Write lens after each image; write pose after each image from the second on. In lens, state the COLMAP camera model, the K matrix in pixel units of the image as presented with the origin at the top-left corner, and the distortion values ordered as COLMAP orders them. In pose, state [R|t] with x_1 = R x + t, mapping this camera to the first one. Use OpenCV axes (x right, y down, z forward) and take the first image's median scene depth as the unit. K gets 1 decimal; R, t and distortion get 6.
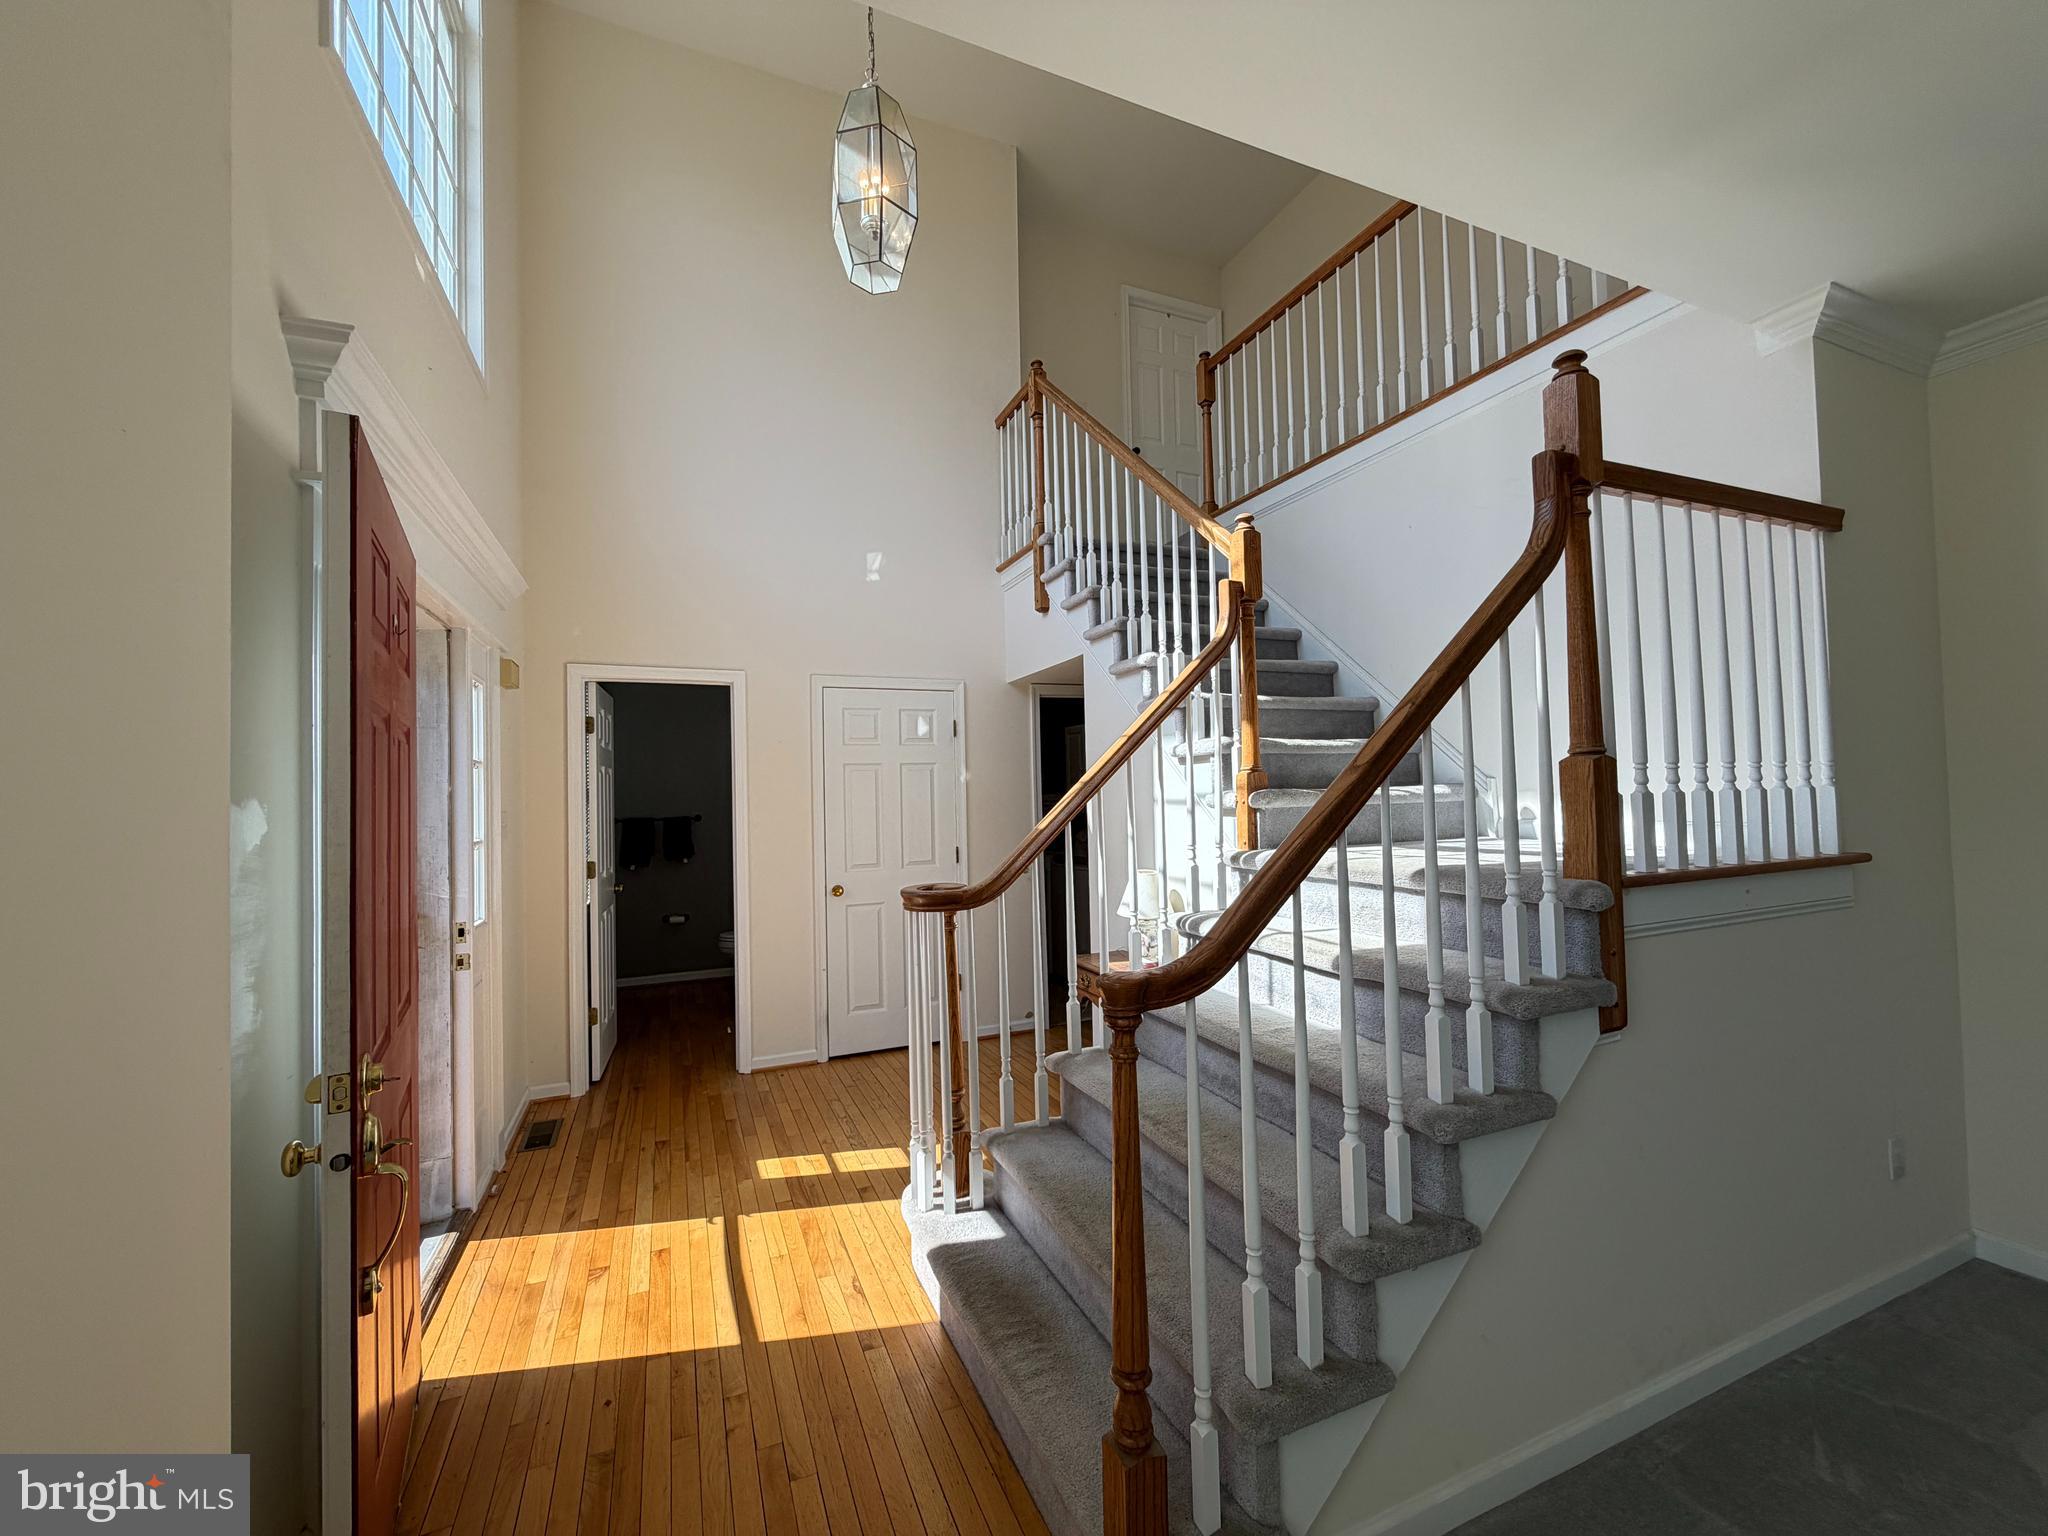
lens RADIAL K [[816.9, 0, 1026.9], [0, 816.9, 771.9], [0, 0, 1]] dist [0.001149, 0.000077]
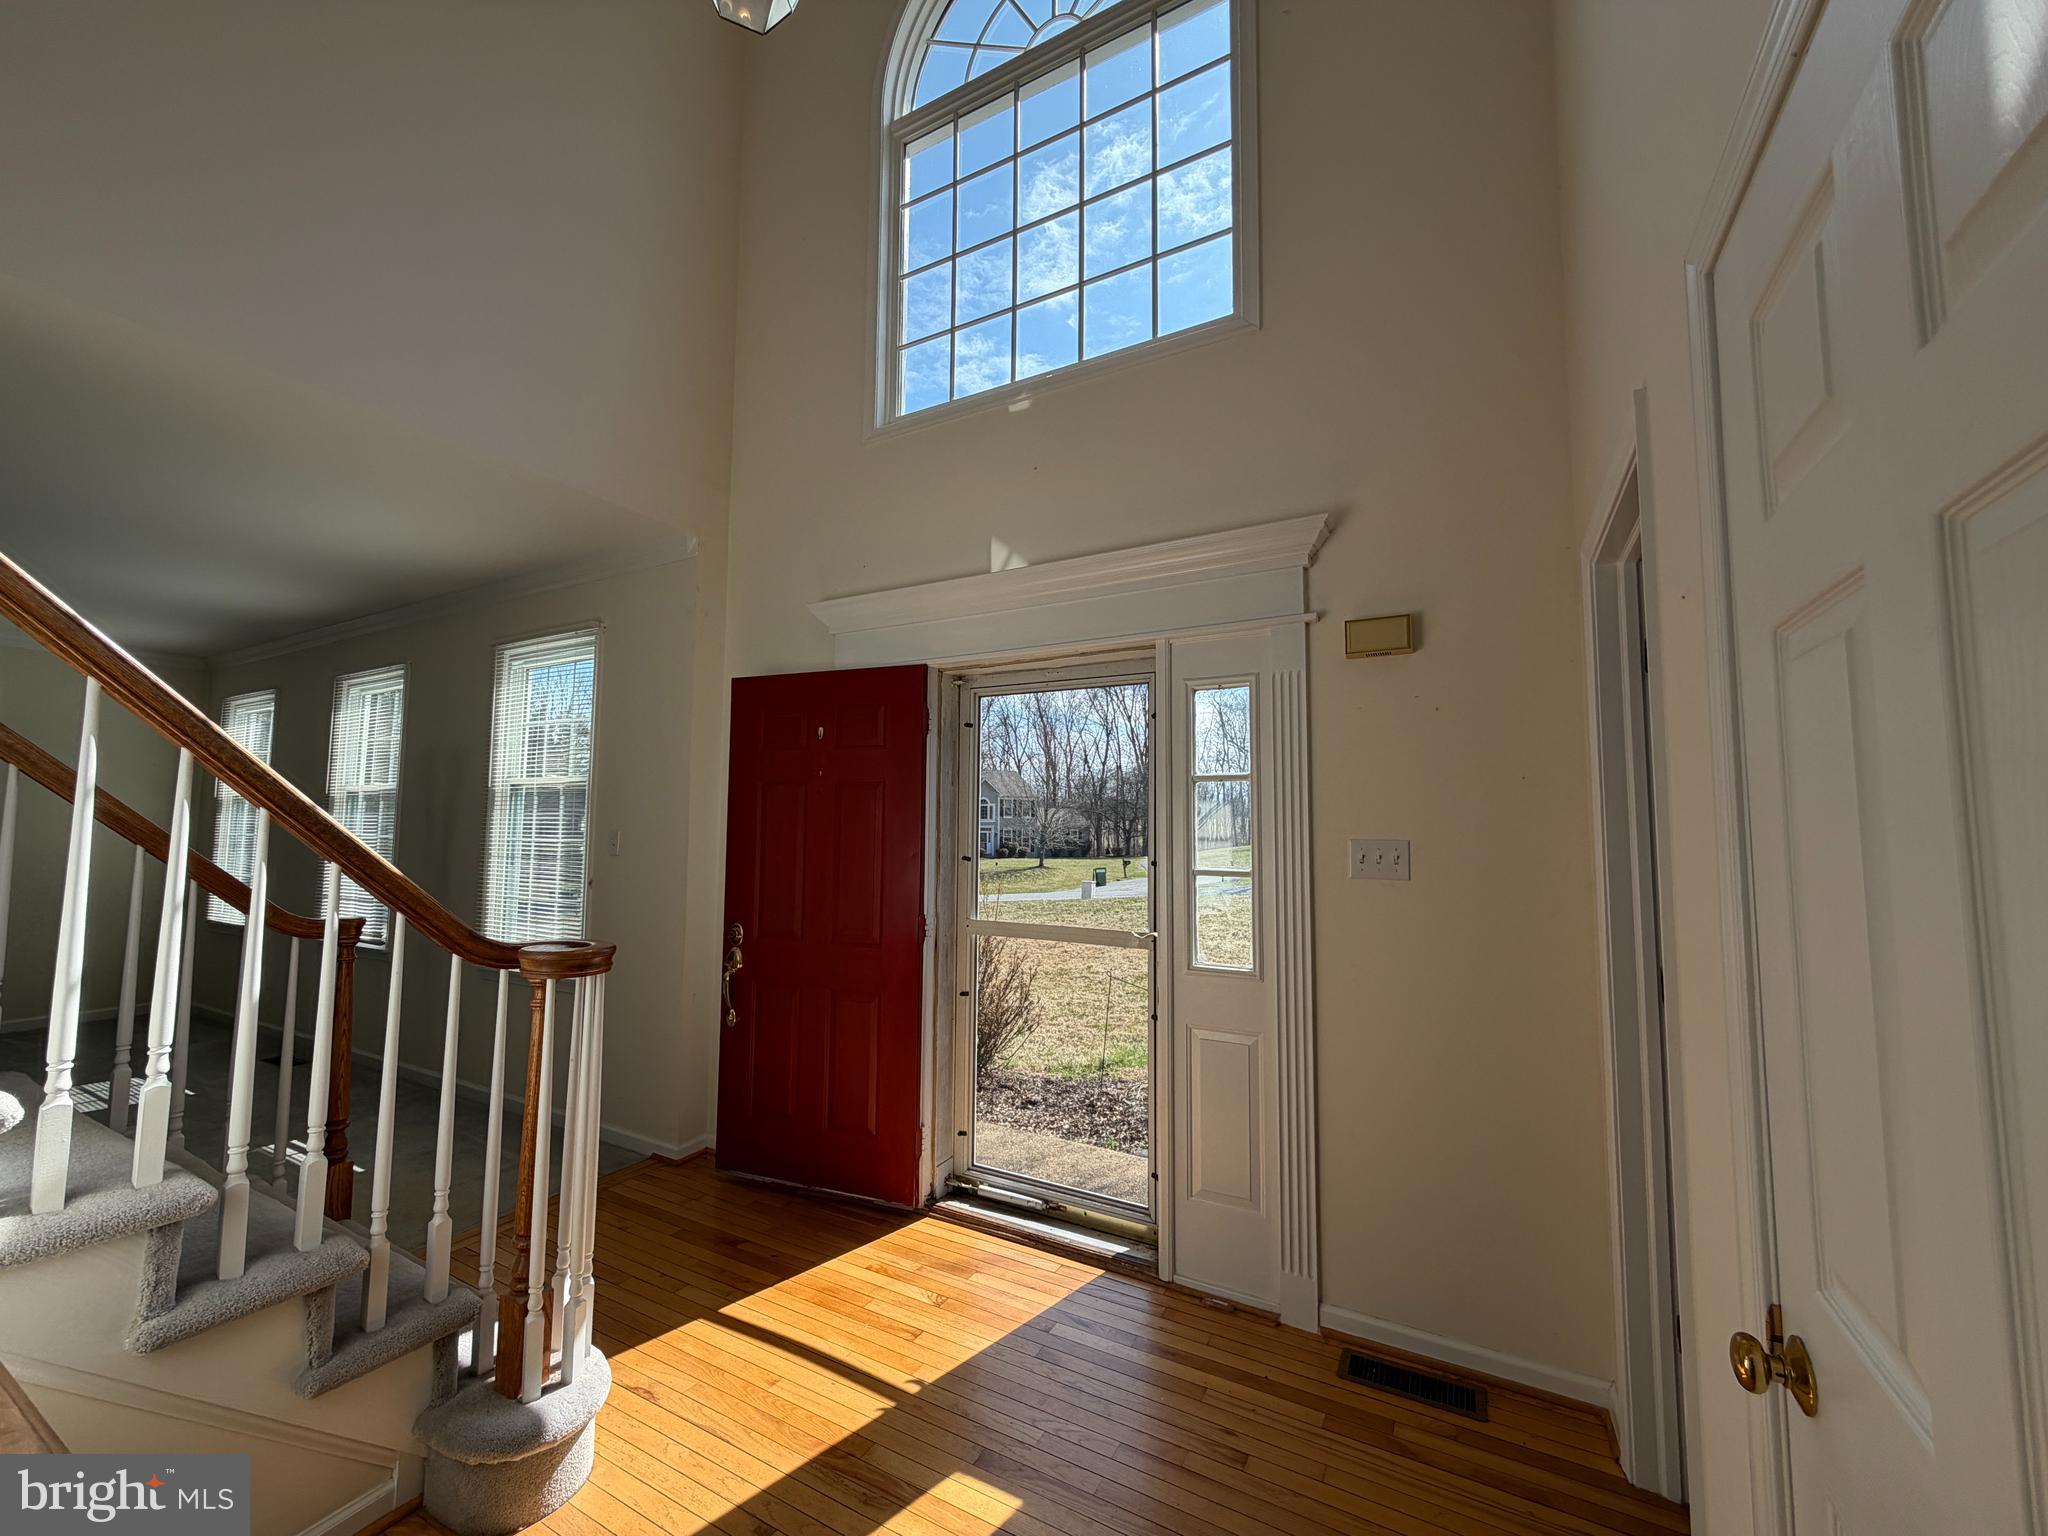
lens RADIAL K [[816.9, 0, 1014.2], [0, 816.9, 770.7], [0, 0, 1]] dist [0.001149, 0.000077]
pose [[-0.802369, -0.025569, -0.596280, 0.007747], [0.027522, 0.996434, -0.079763, 0.055042], [0.596193, -0.080410, -0.798804, 1.911412]]
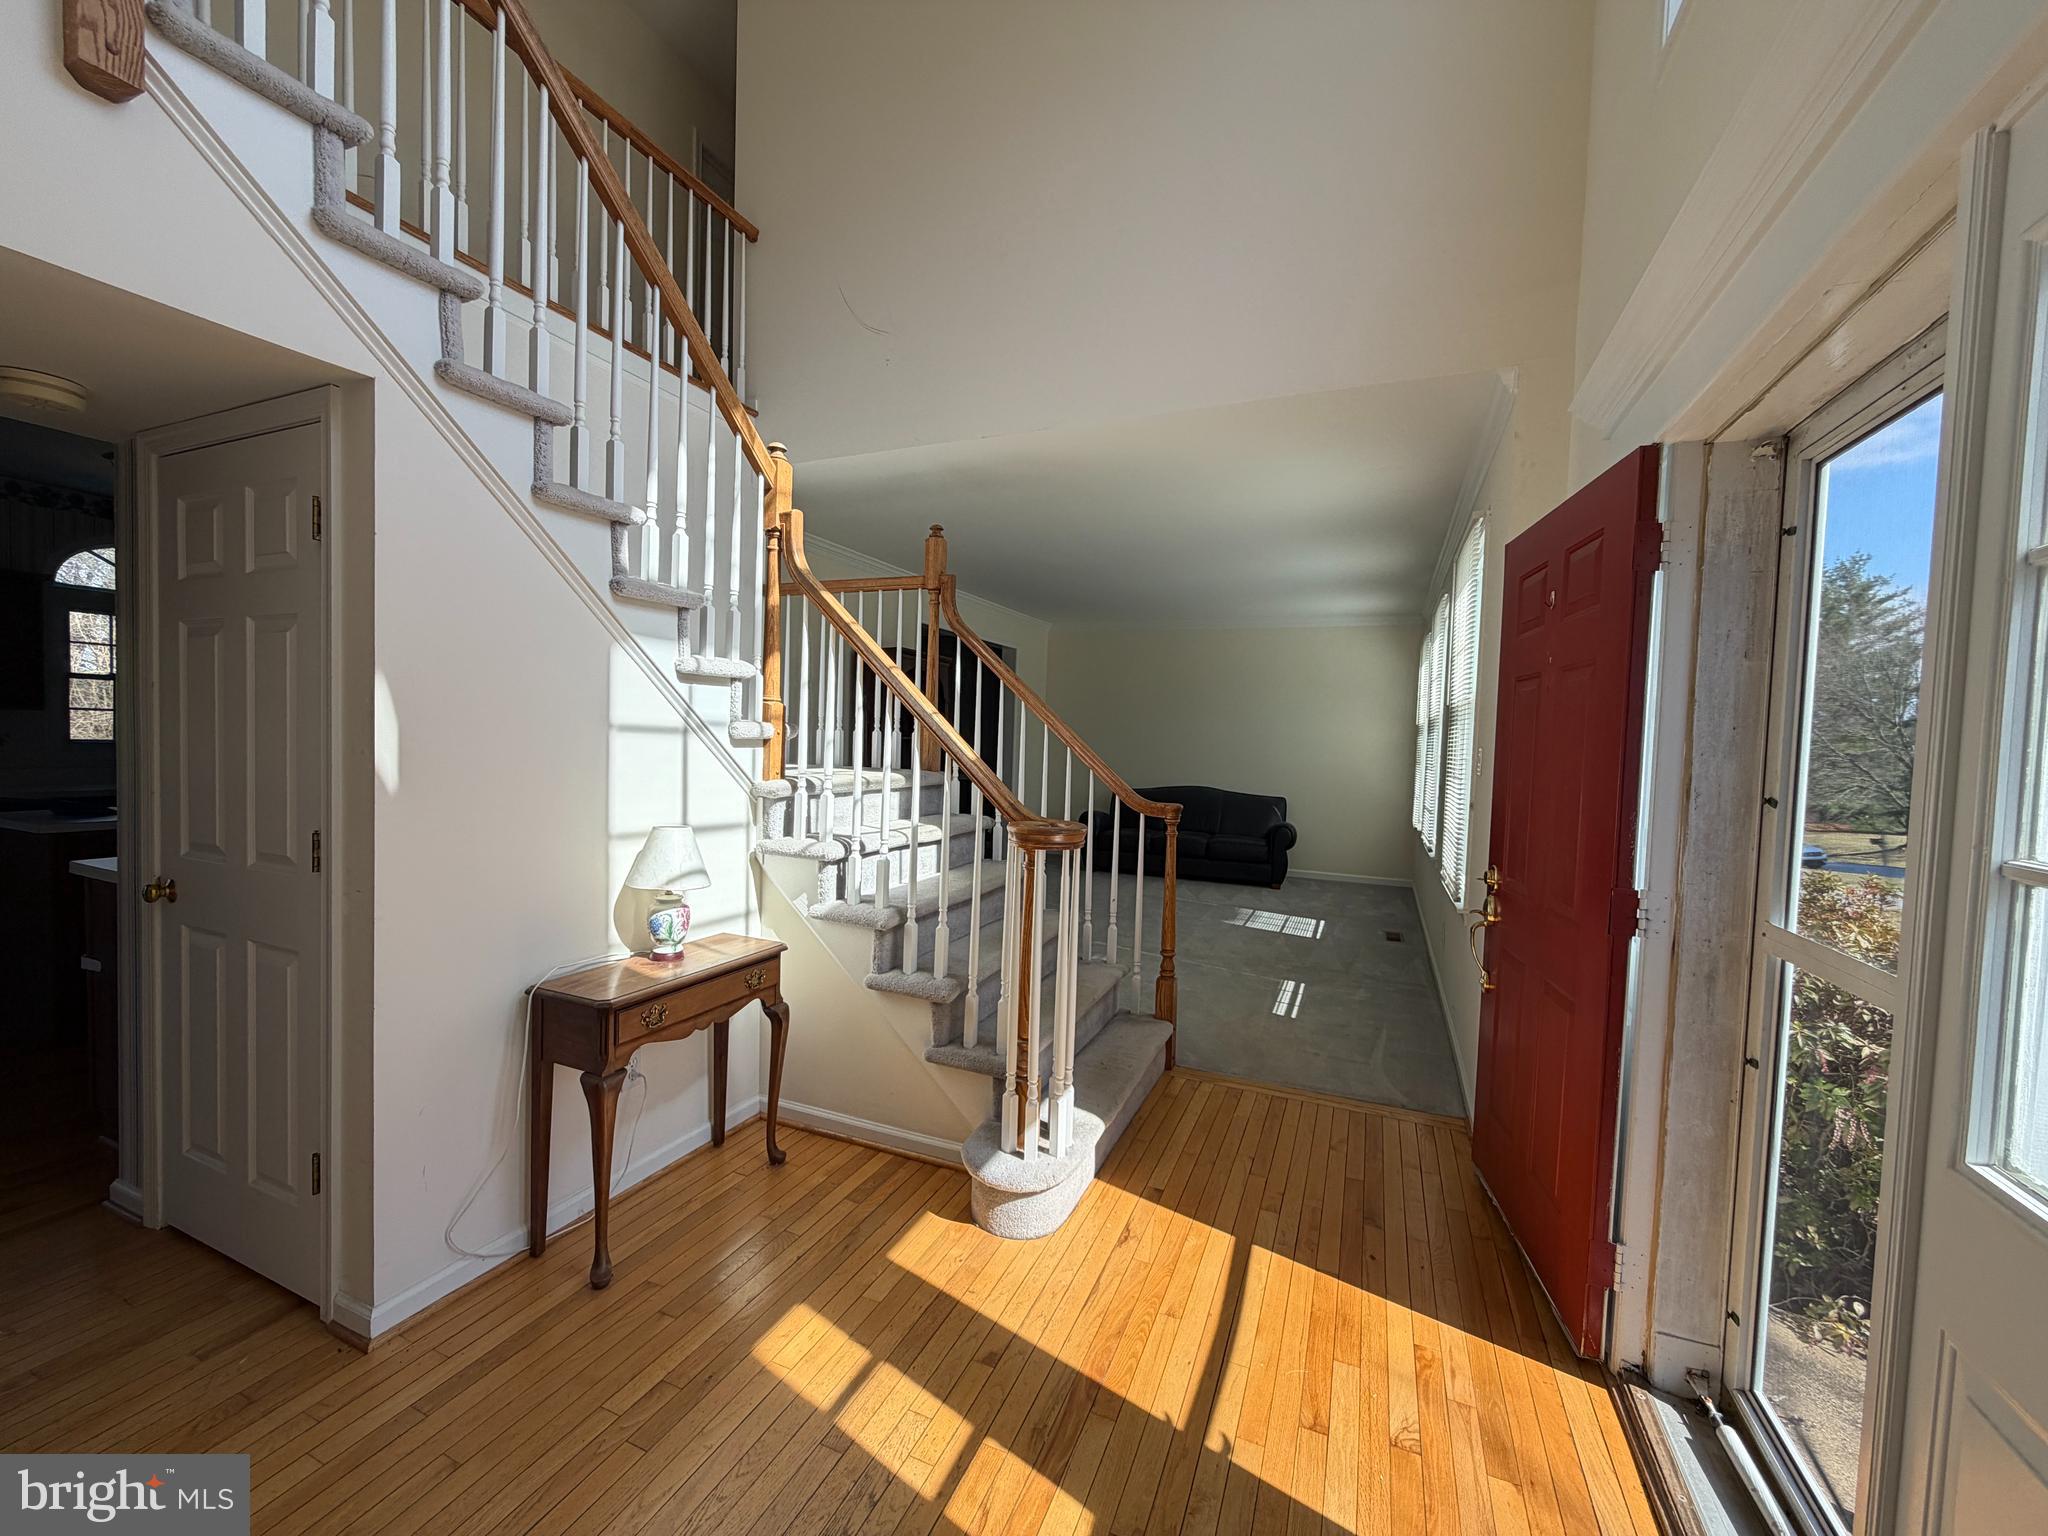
lens RADIAL K [[816.9, 0, 1016.3], [0, 816.9, 769.7], [0, 0, 1]] dist [0.001149, 0.000077]
pose [[-0.678427, -0.027043, 0.734170, -0.783970], [-0.035275, 0.999369, 0.004215, 0.082107], [-0.733821, -0.023039, -0.678952, 1.700355]]
